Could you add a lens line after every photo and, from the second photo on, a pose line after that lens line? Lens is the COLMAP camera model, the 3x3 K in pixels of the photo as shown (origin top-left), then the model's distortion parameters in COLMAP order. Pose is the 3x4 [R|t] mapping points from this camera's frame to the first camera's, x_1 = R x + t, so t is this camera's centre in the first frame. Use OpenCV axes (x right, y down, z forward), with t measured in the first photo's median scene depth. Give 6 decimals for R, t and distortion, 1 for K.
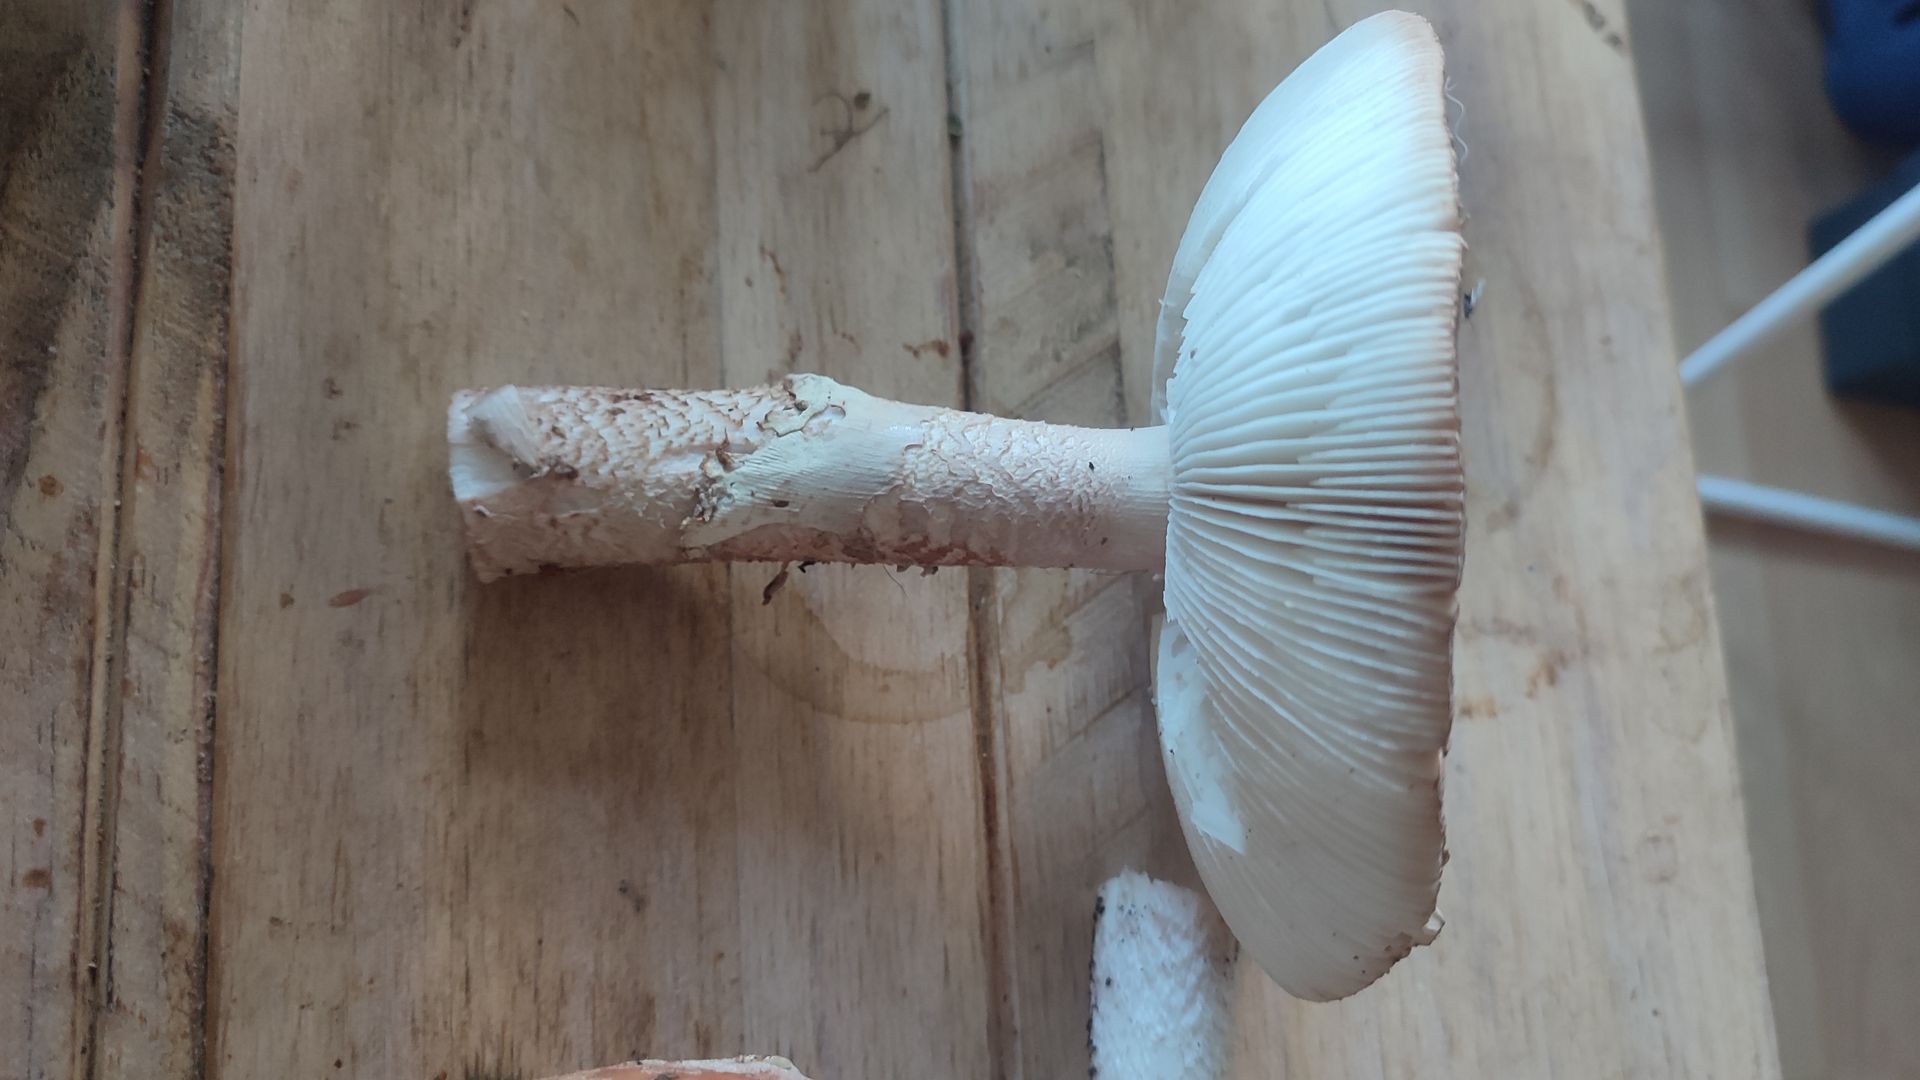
lens RADIAL K [[1514.0, 0, 960.0], [0, 1514.0, 540.0], [0, 0, 1]] dist [-0.037971, -0.007085]
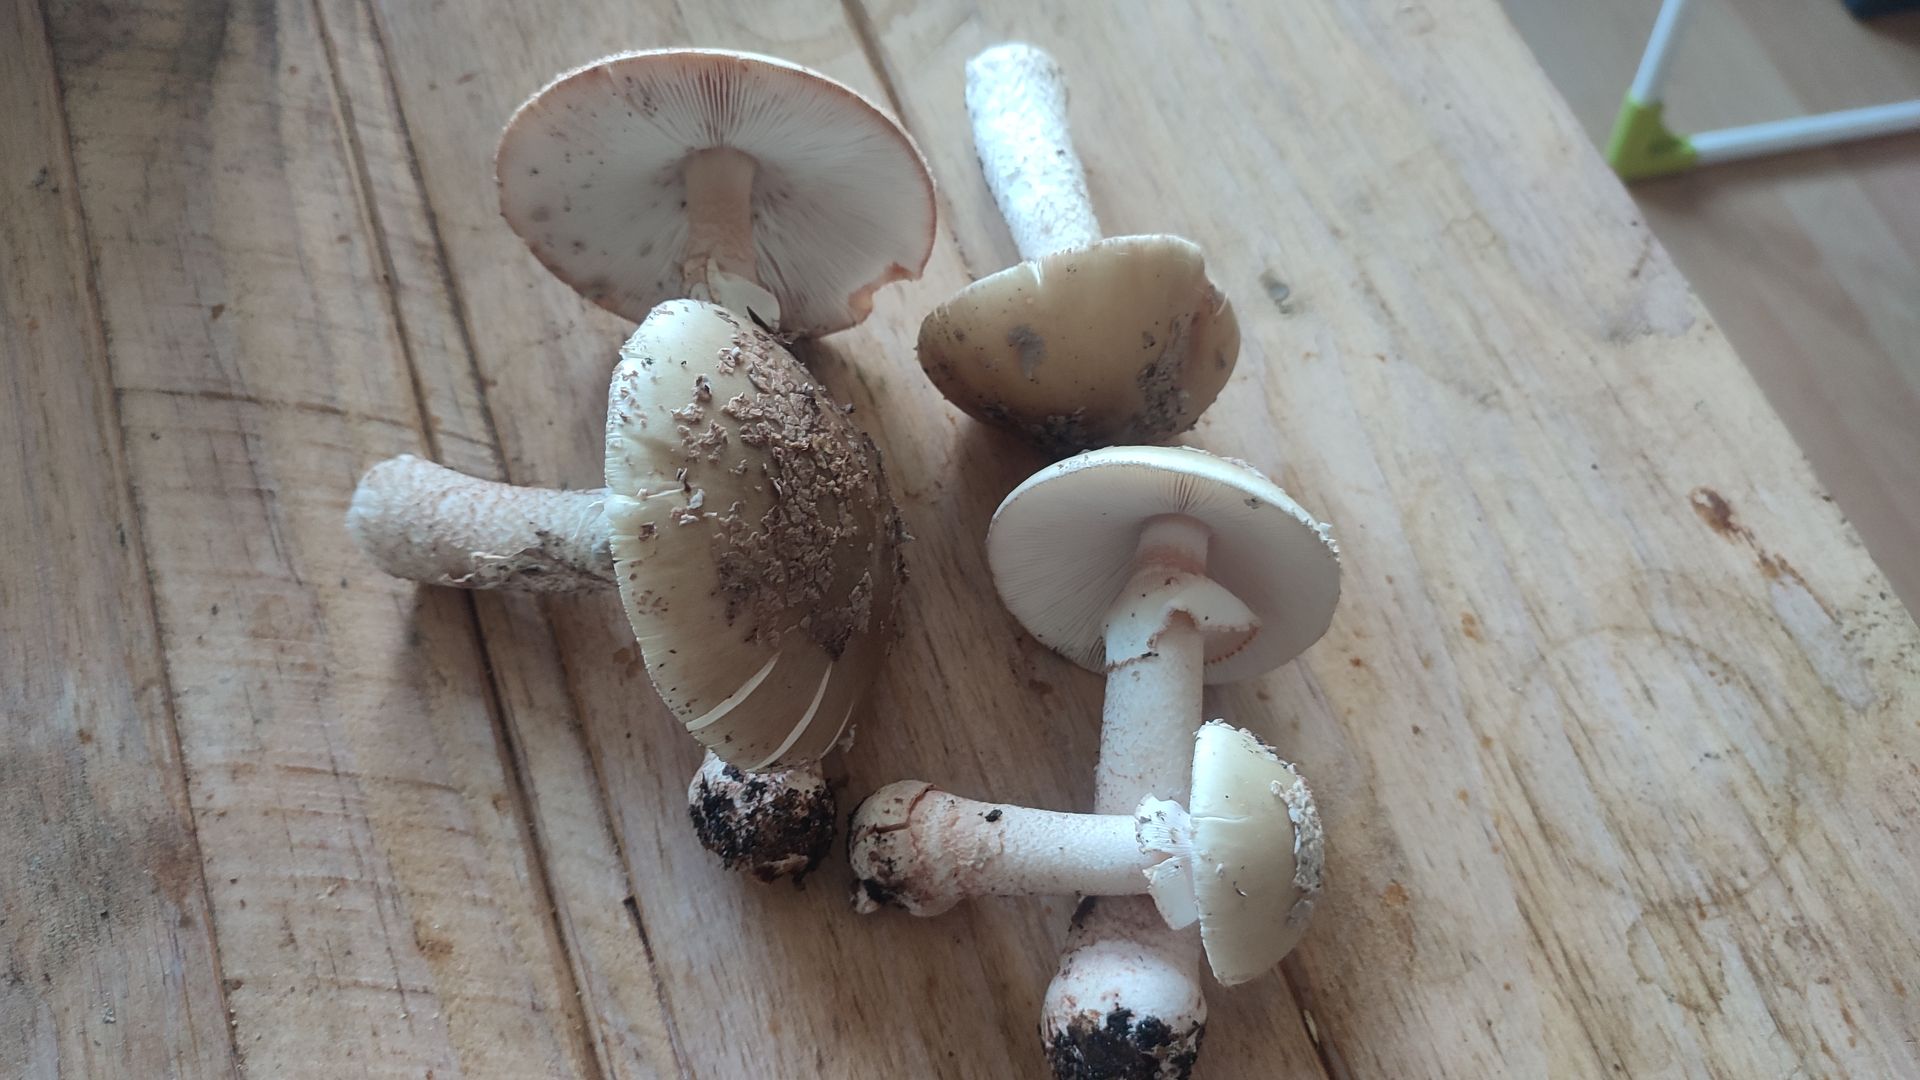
lens RADIAL K [[1385.4, 0, 953.9], [0, 1385.4, 570.5], [0, 0, 1]] dist [-0.011268, 0.005279]
pose [[0.907665, -0.378599, -0.181125, 0.188827], [0.357490, 0.923525, -0.138937, 1.048453], [0.219875, 0.061358, 0.973597, -0.415758]]
